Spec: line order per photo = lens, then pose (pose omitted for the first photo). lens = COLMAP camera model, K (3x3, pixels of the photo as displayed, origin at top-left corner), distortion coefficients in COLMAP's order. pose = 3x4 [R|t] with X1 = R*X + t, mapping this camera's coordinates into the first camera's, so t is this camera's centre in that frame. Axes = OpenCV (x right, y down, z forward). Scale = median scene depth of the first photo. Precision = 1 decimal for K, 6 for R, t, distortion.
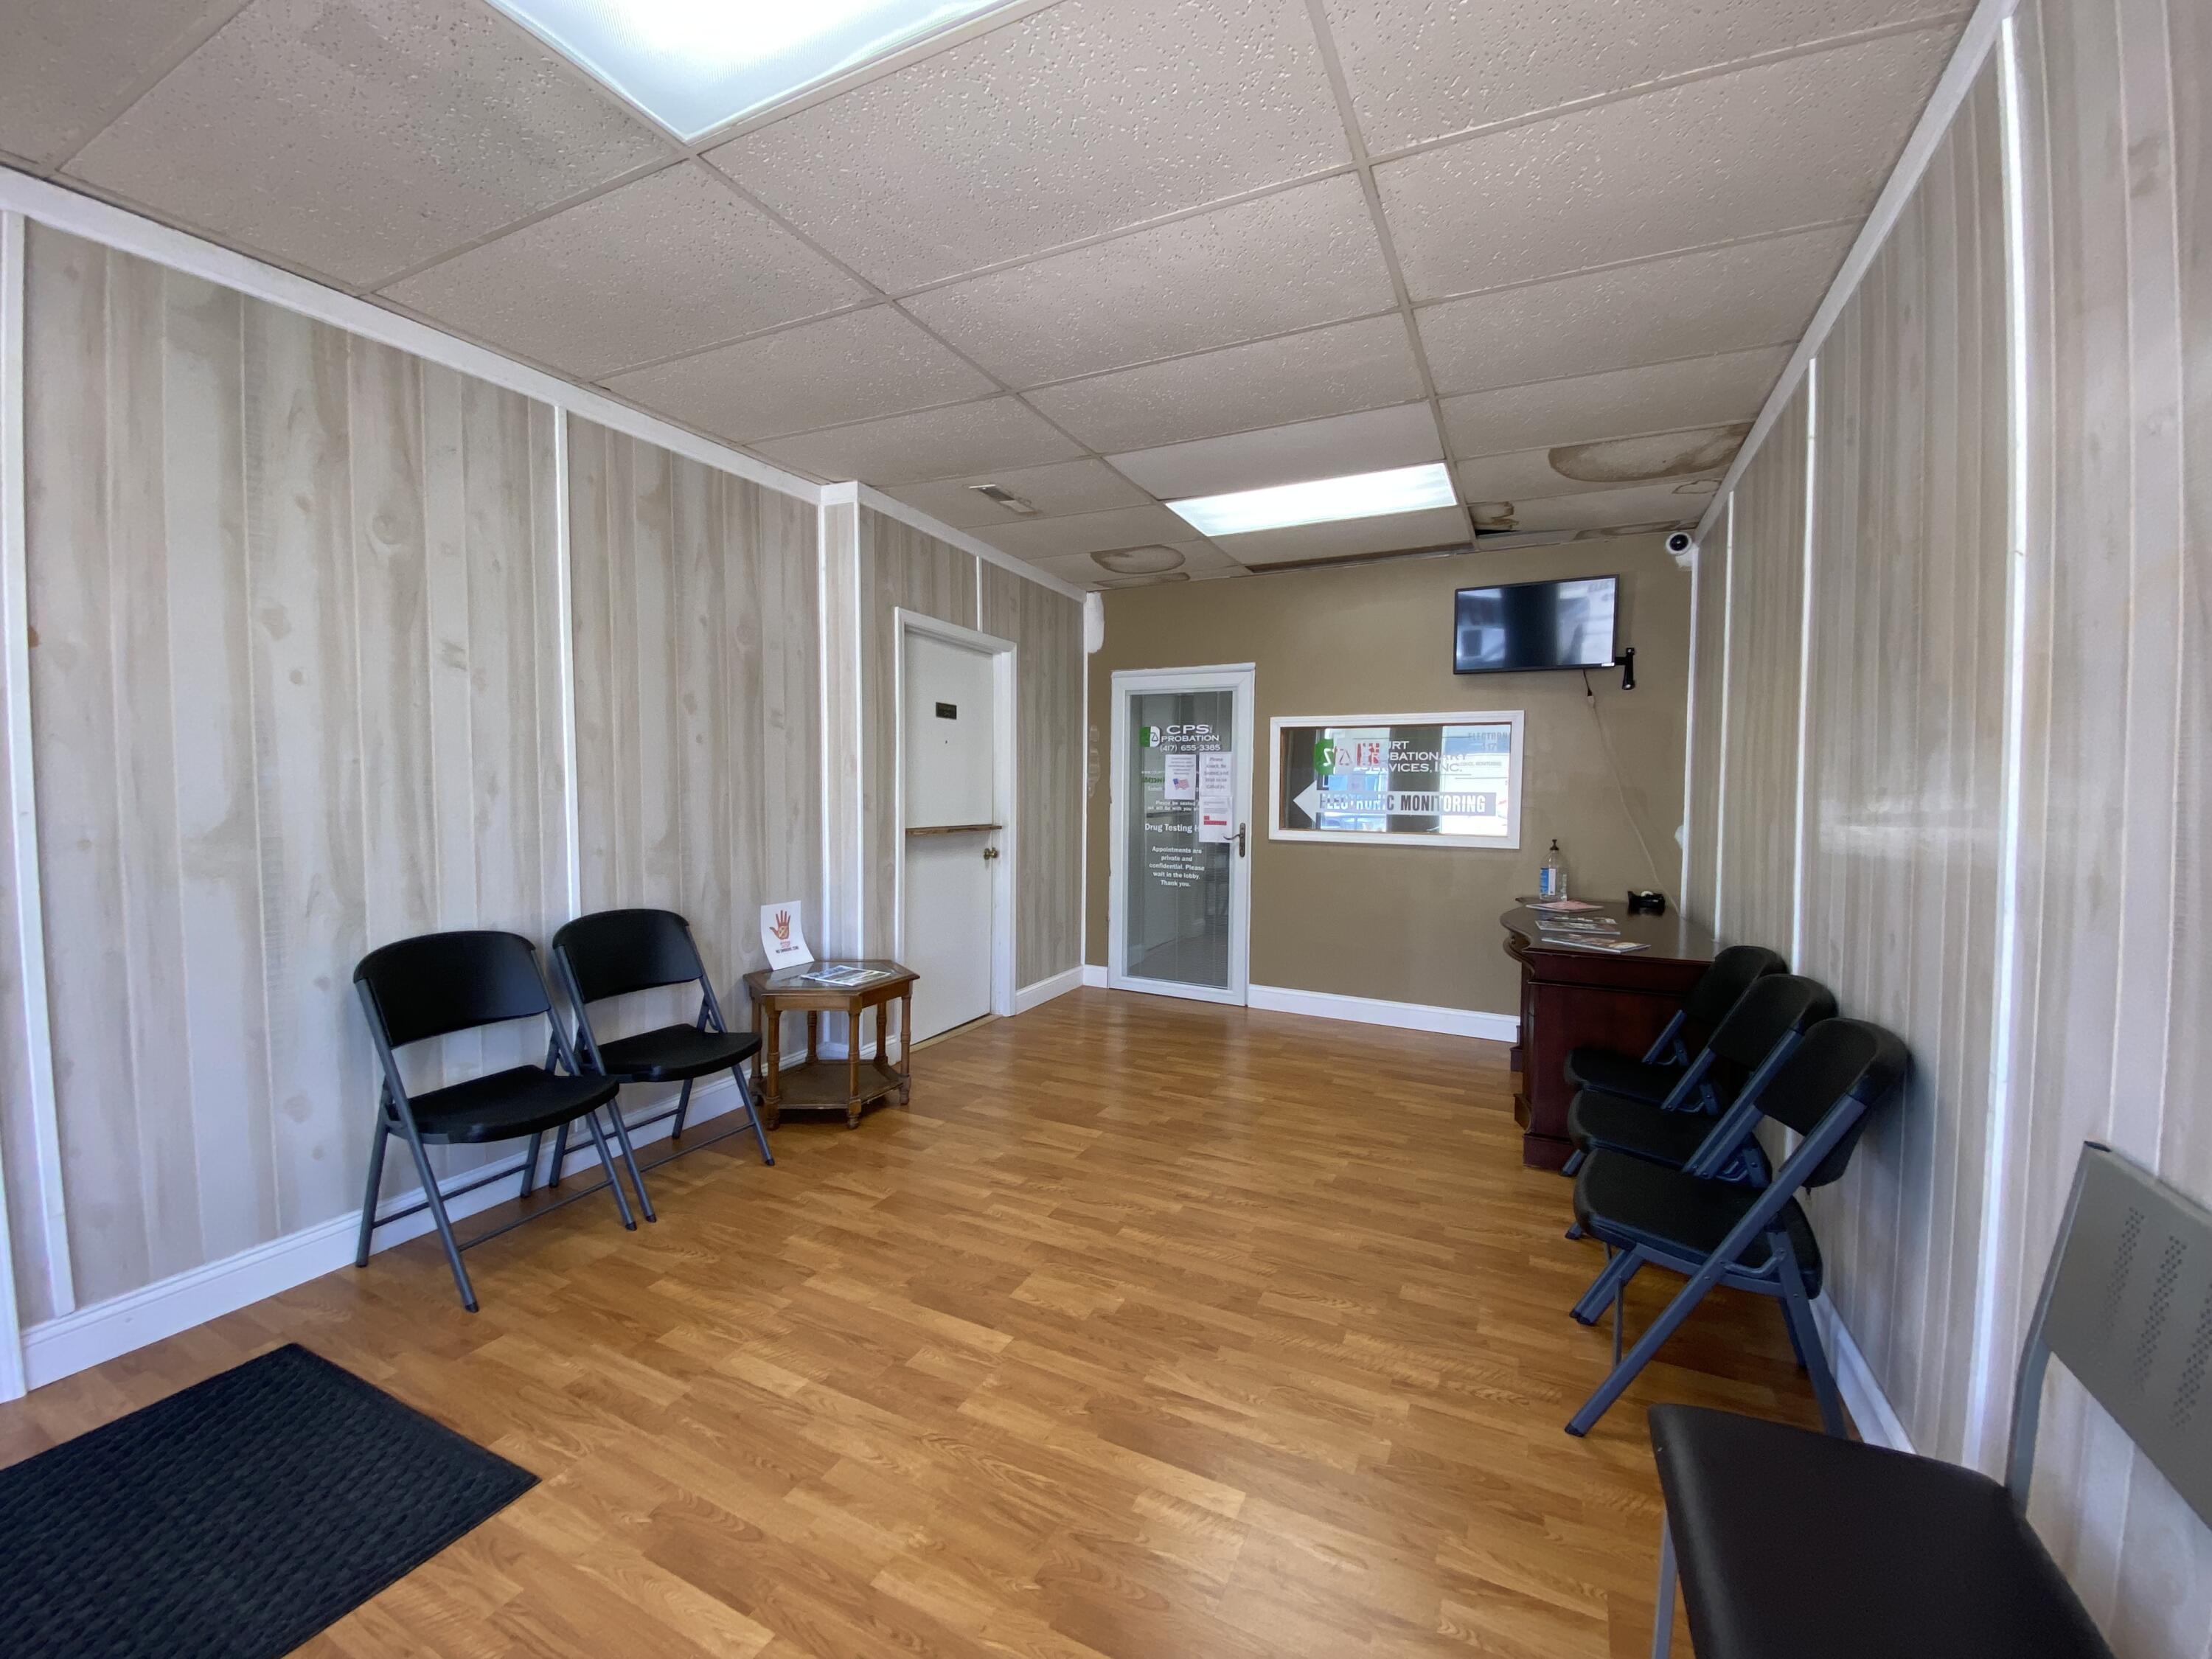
lens RADIAL K [[889.7, 0, 1104.8], [0, 889.7, 825.3], [0, 0, 1]] dist [0.026261, -0.024186]
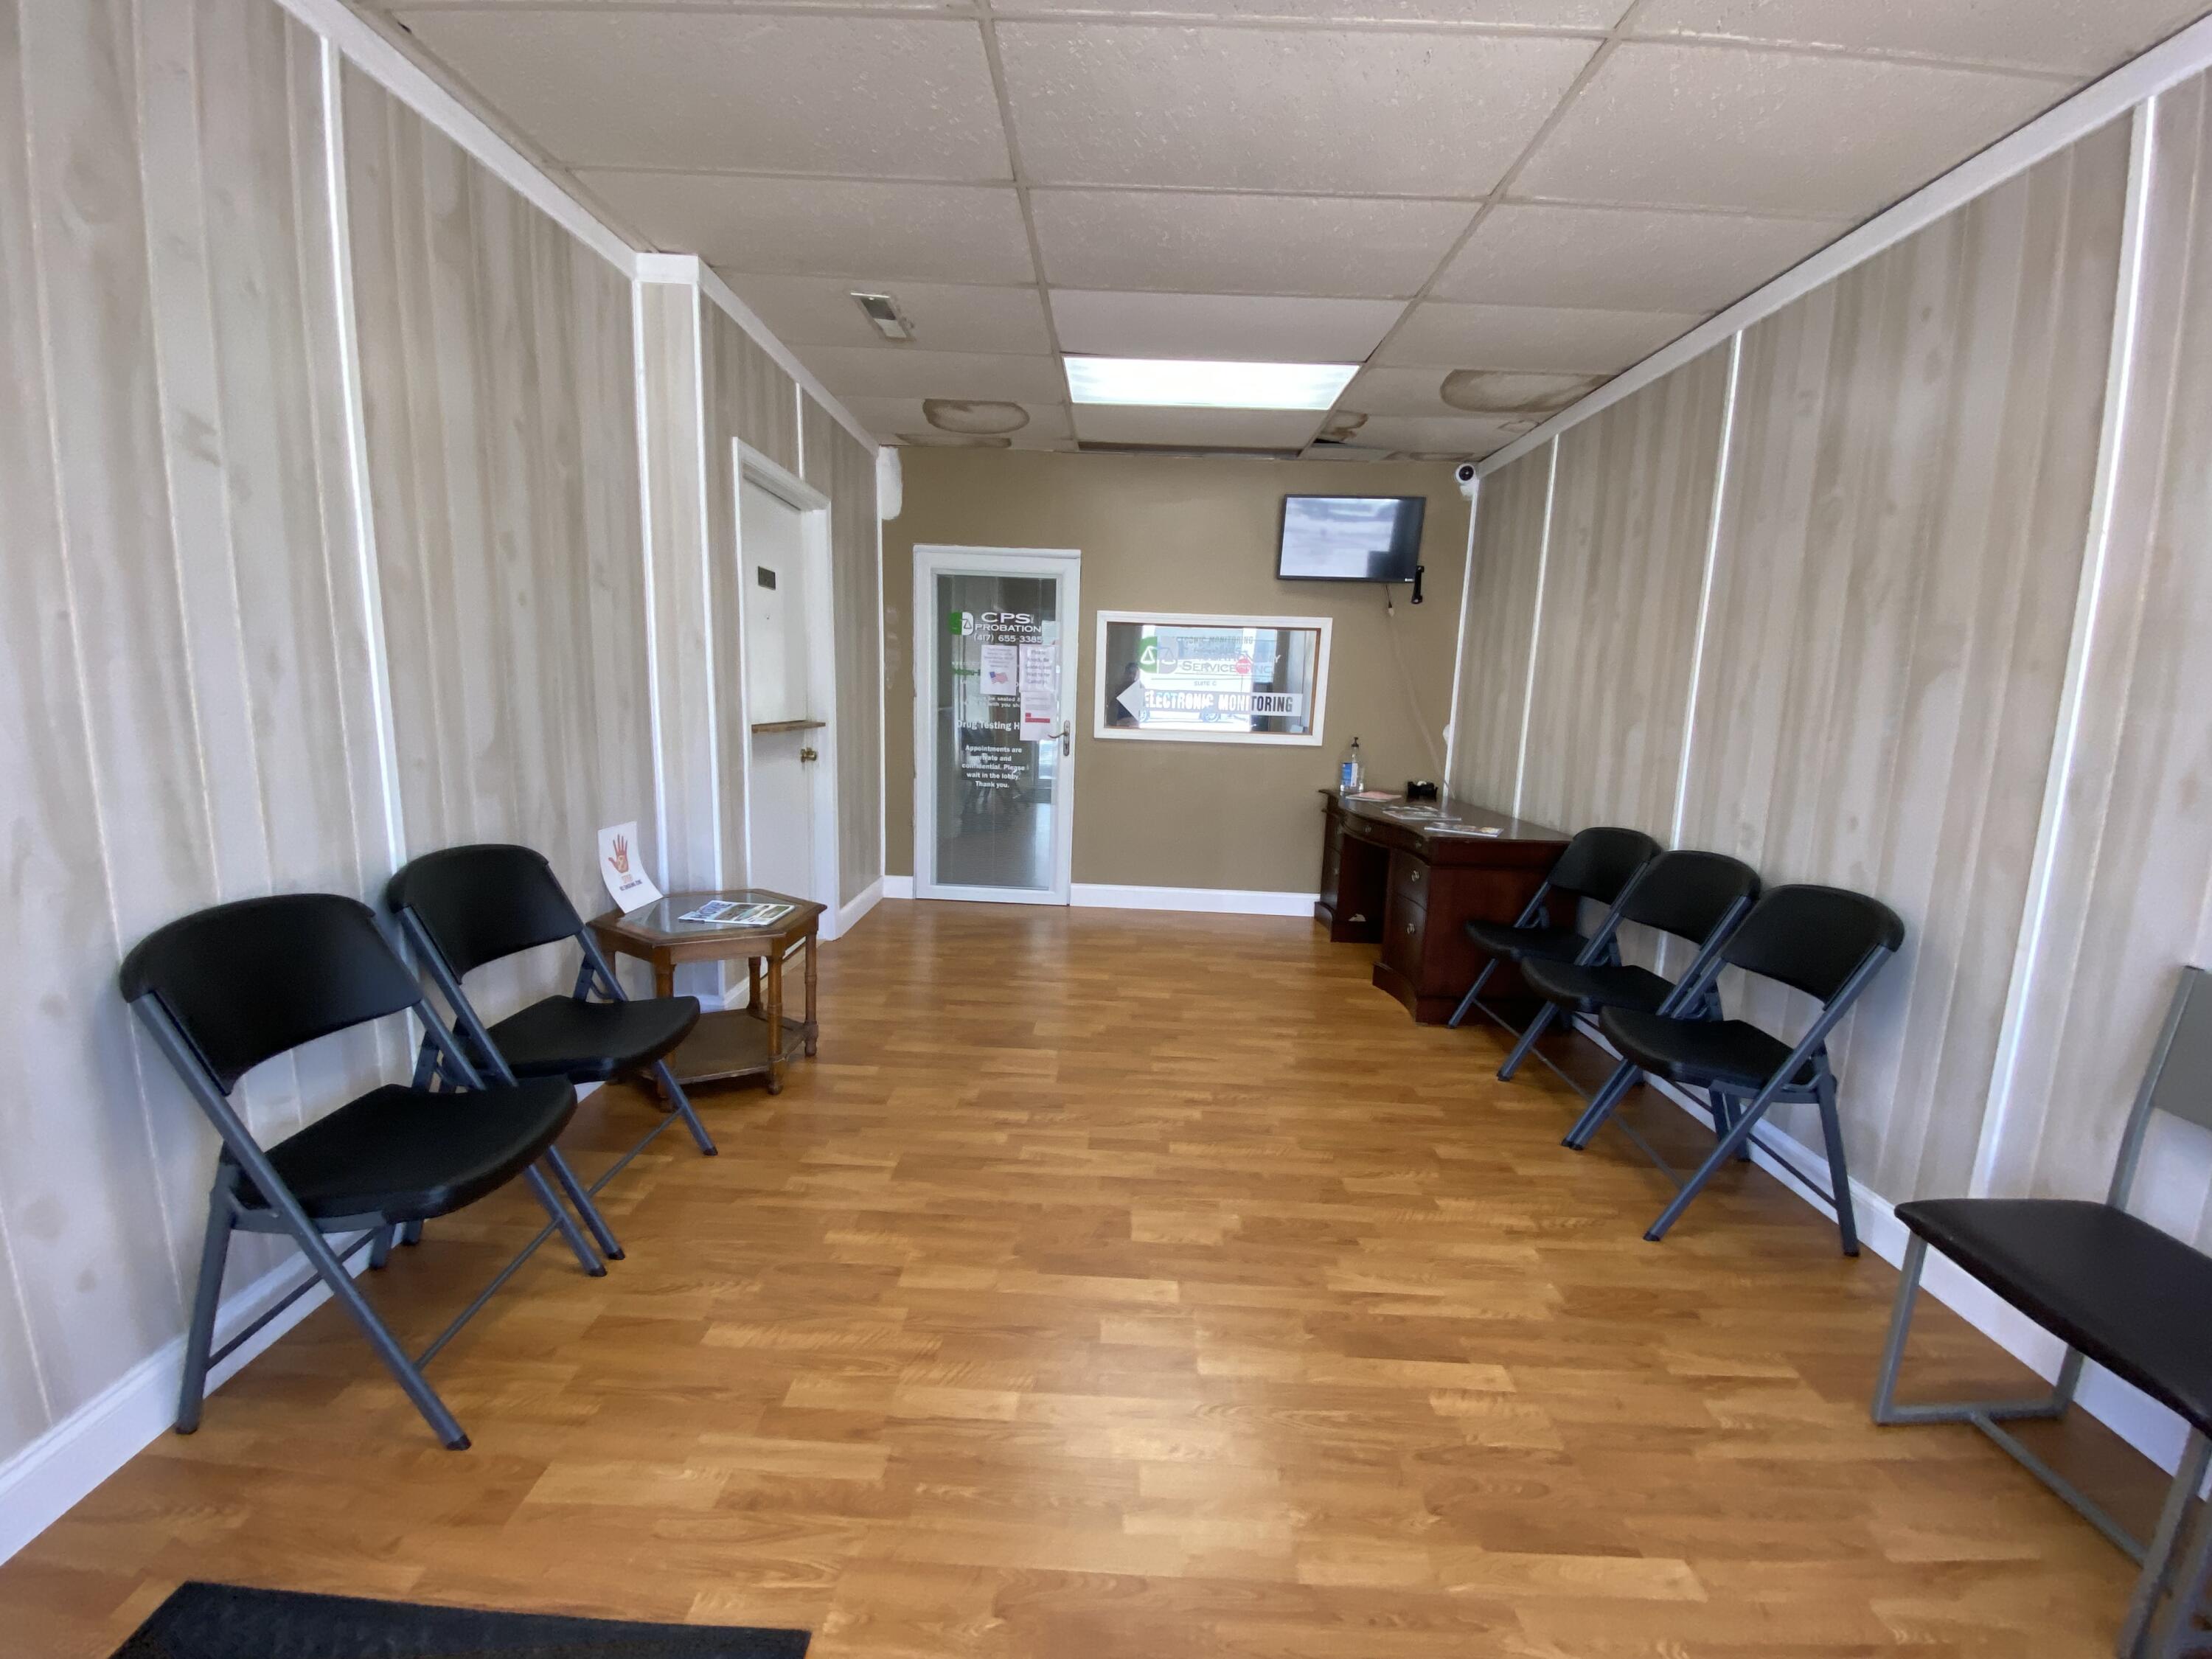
lens RADIAL K [[889.7, 0, 1104.8], [0, 889.7, 825.3], [0, 0, 1]] dist [0.026261, -0.024186]
pose [[0.907963, -0.044281, 0.416703, -0.336045], [-0.006493, 0.992795, 0.119648, -0.007899], [-0.418999, -0.111342, 0.901134, 0.151267]]
